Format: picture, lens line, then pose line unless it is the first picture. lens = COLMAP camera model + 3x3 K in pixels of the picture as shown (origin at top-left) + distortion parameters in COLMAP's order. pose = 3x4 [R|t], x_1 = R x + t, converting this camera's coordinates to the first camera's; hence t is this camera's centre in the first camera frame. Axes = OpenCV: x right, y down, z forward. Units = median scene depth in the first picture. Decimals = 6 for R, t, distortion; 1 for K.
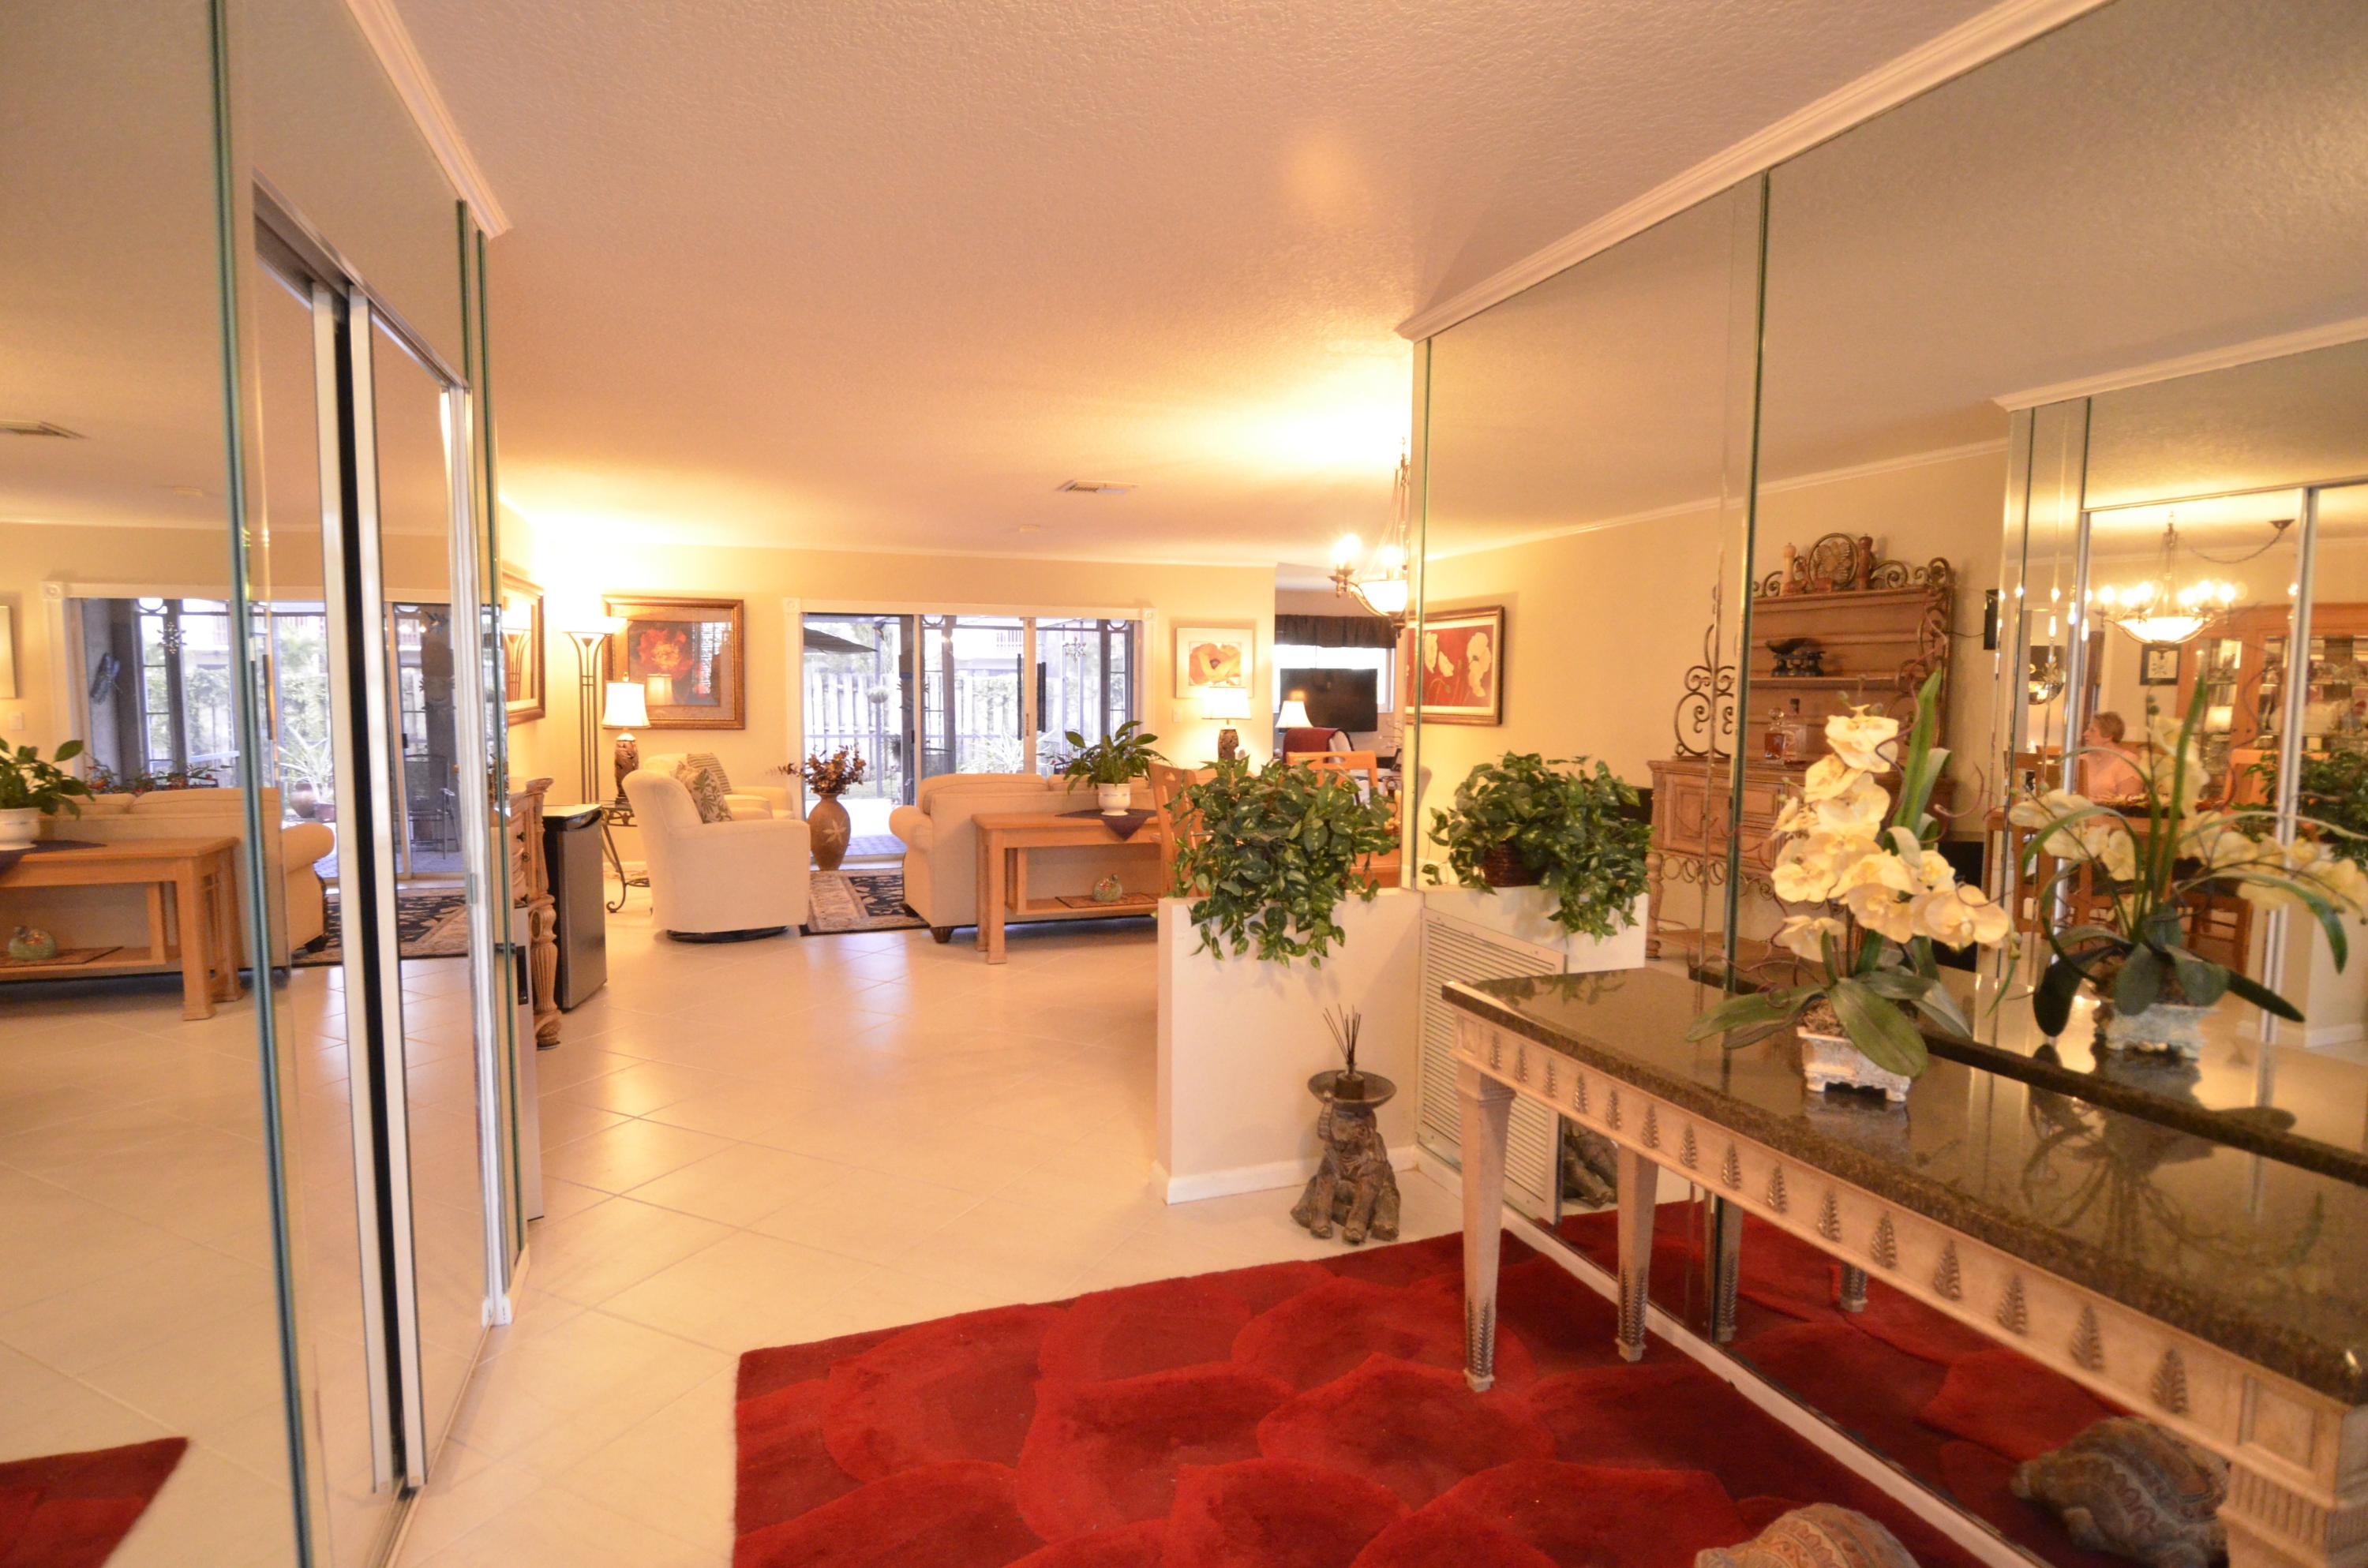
lens RADIAL K [[1238.2, 0, 1176.6], [0, 1238.2, 783.5], [0, 0, 1]] dist [0.013436, -0.029388]
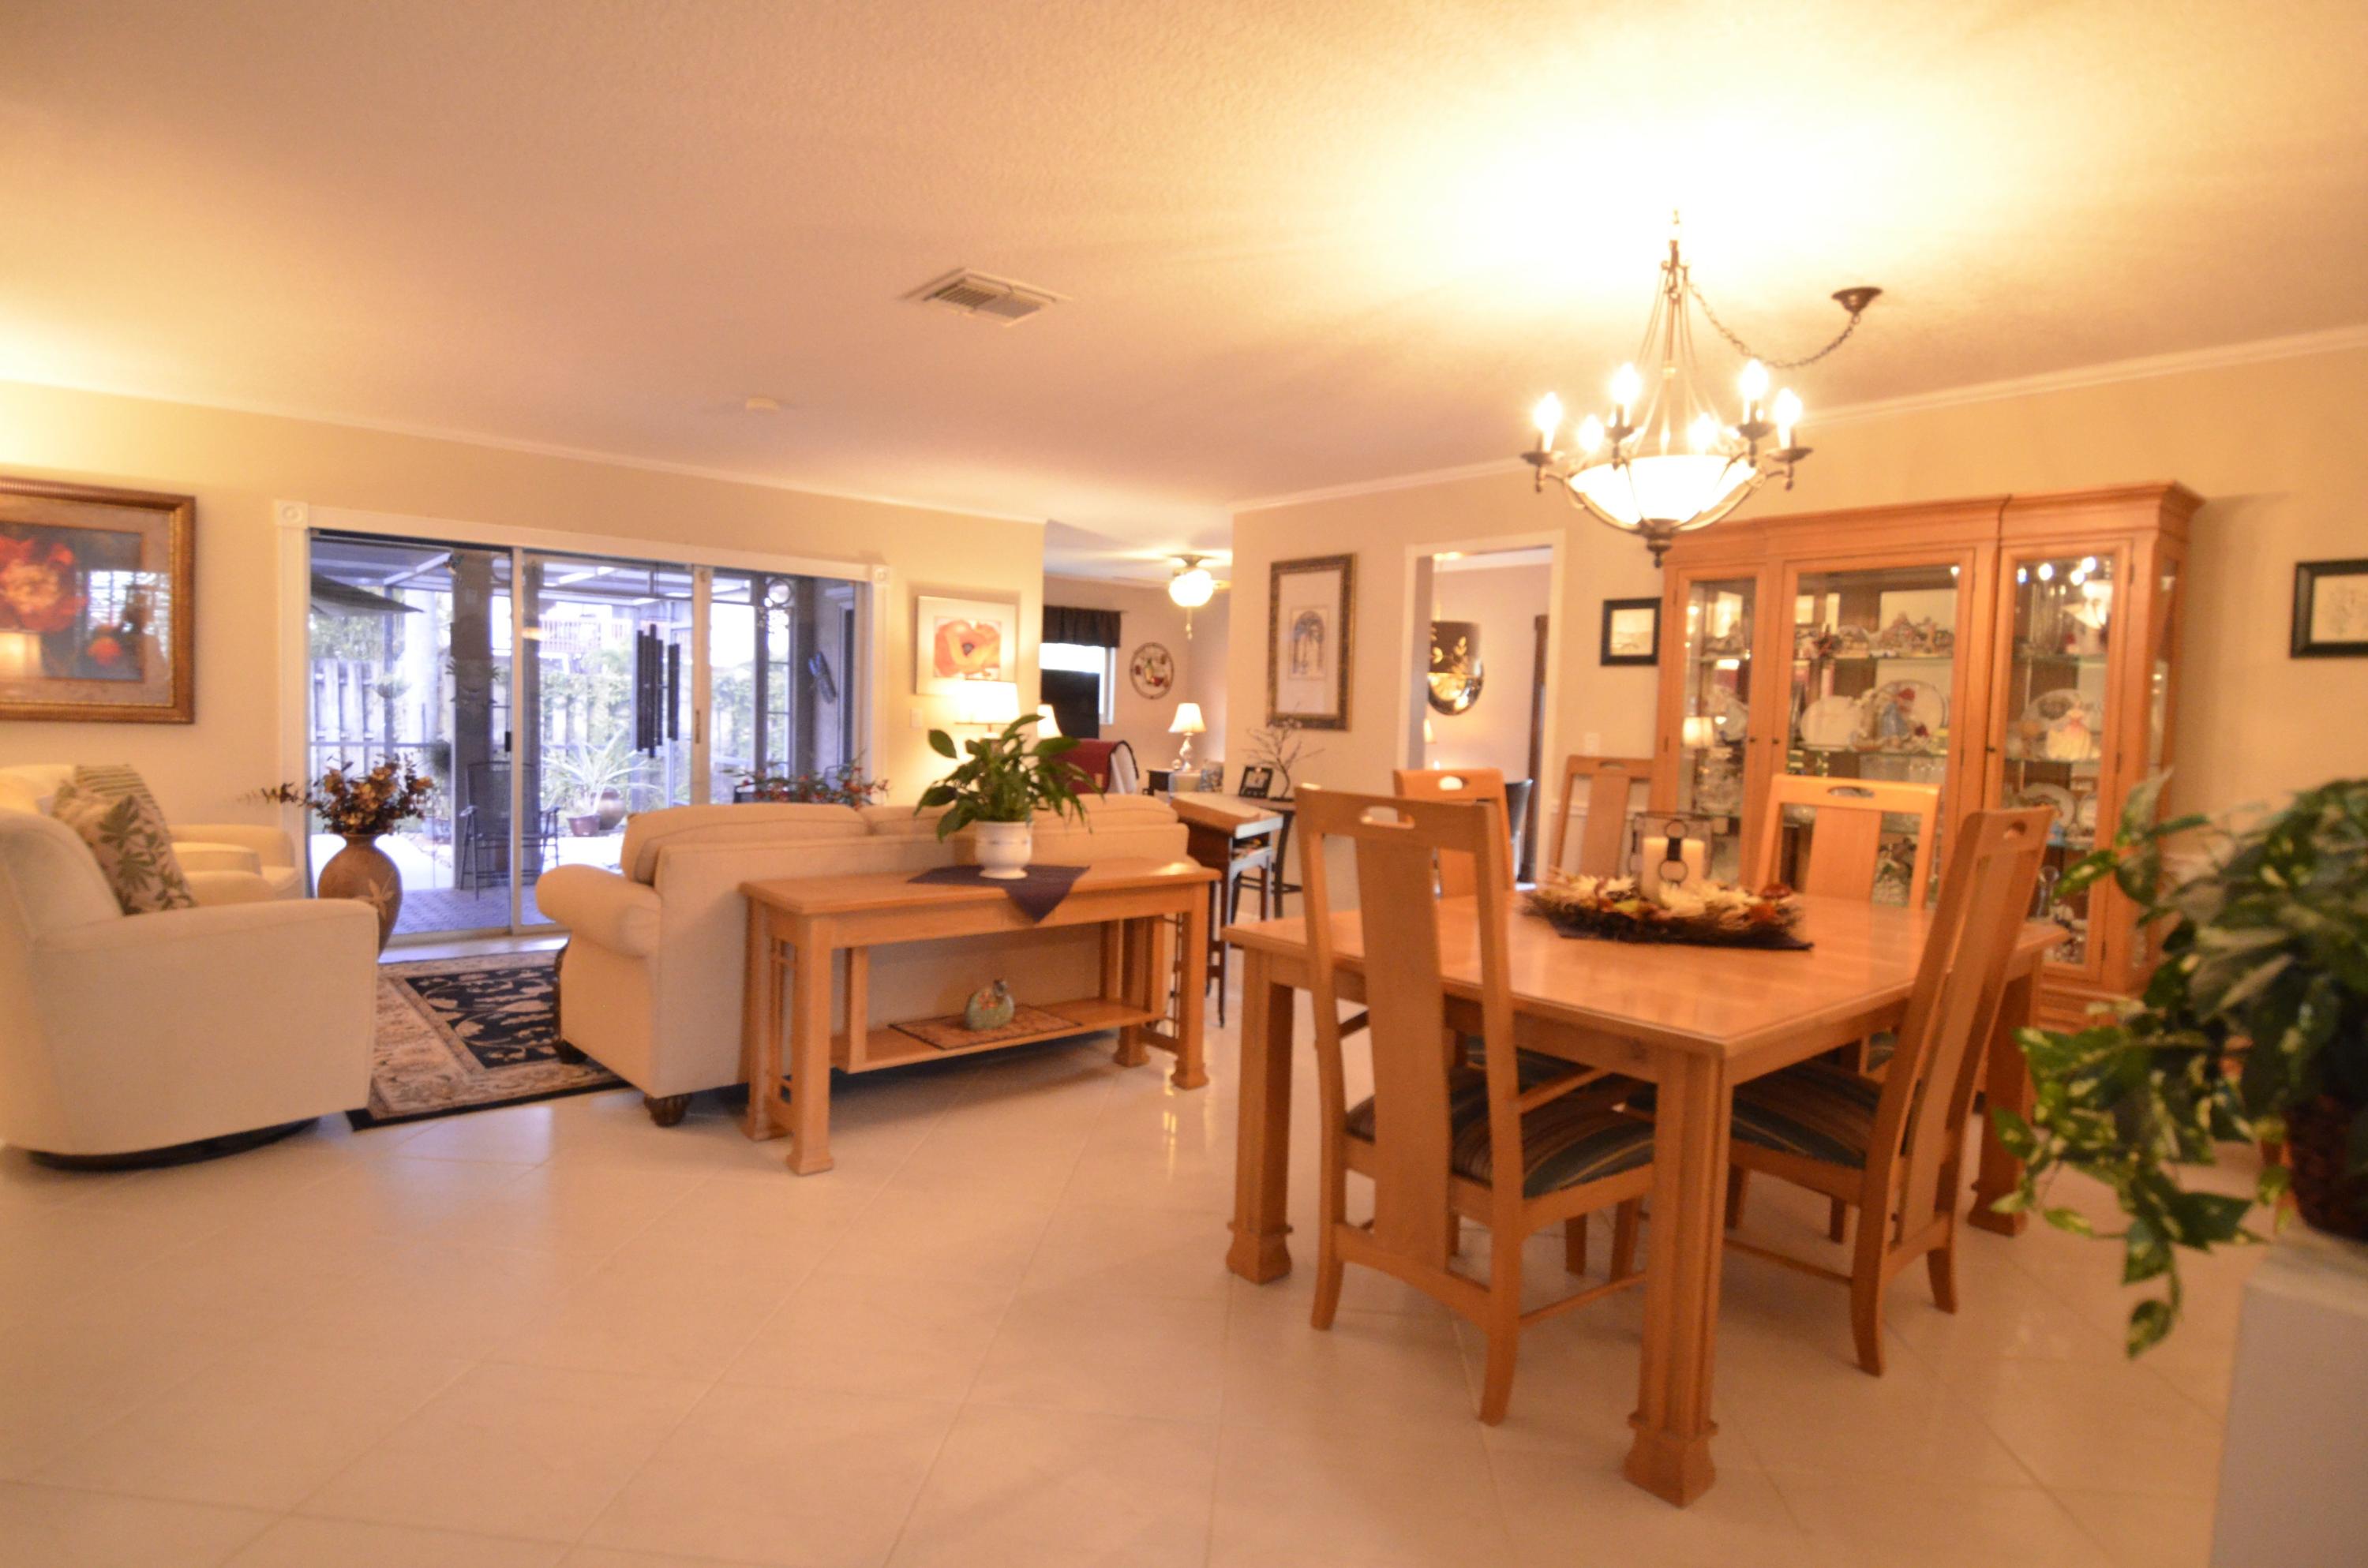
lens RADIAL K [[1238.2, 0, 1176.6], [0, 1238.2, 783.5], [0, 0, 1]] dist [0.013436, -0.029388]
pose [[0.934087, 0.003604, 0.357027, -0.128943], [0.002207, 0.999872, -0.015869, -0.006103], [-0.357038, 0.015611, 0.933959, 0.310212]]
